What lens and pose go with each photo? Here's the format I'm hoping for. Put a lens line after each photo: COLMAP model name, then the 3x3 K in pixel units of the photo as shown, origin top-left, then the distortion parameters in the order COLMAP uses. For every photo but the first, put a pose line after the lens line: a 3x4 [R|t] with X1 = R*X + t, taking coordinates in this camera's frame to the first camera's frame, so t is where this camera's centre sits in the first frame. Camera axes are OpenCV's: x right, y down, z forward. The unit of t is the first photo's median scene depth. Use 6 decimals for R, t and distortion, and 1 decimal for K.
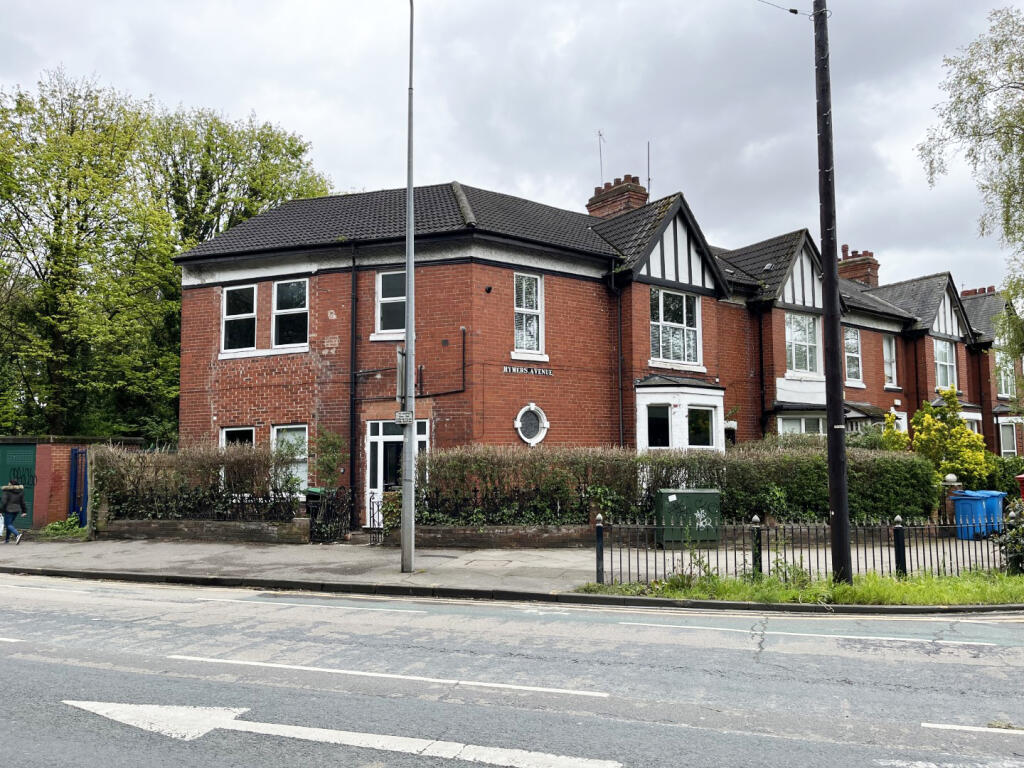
lens RADIAL K [[783.8, 0, 512.0], [0, 783.8, 384.0], [0, 0, 1]] dist [0.052578, -0.003089]
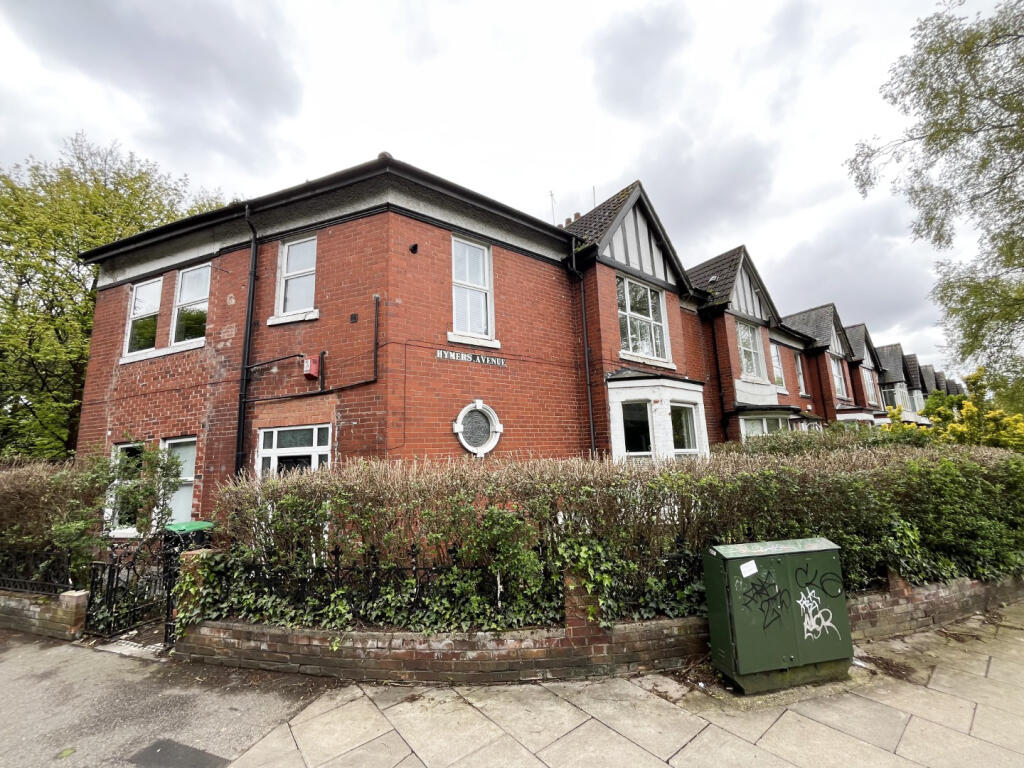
lens RADIAL K [[409.9, 0, 512.0], [0, 409.9, 384.0], [0, 0, 1]] dist [-0.001404, -0.000024]
pose [[0.999549, -0.029108, 0.007335, 0.054263], [0.029634, 0.995796, -0.086677, 0.043374], [-0.004781, 0.086855, 0.996209, 0.581986]]
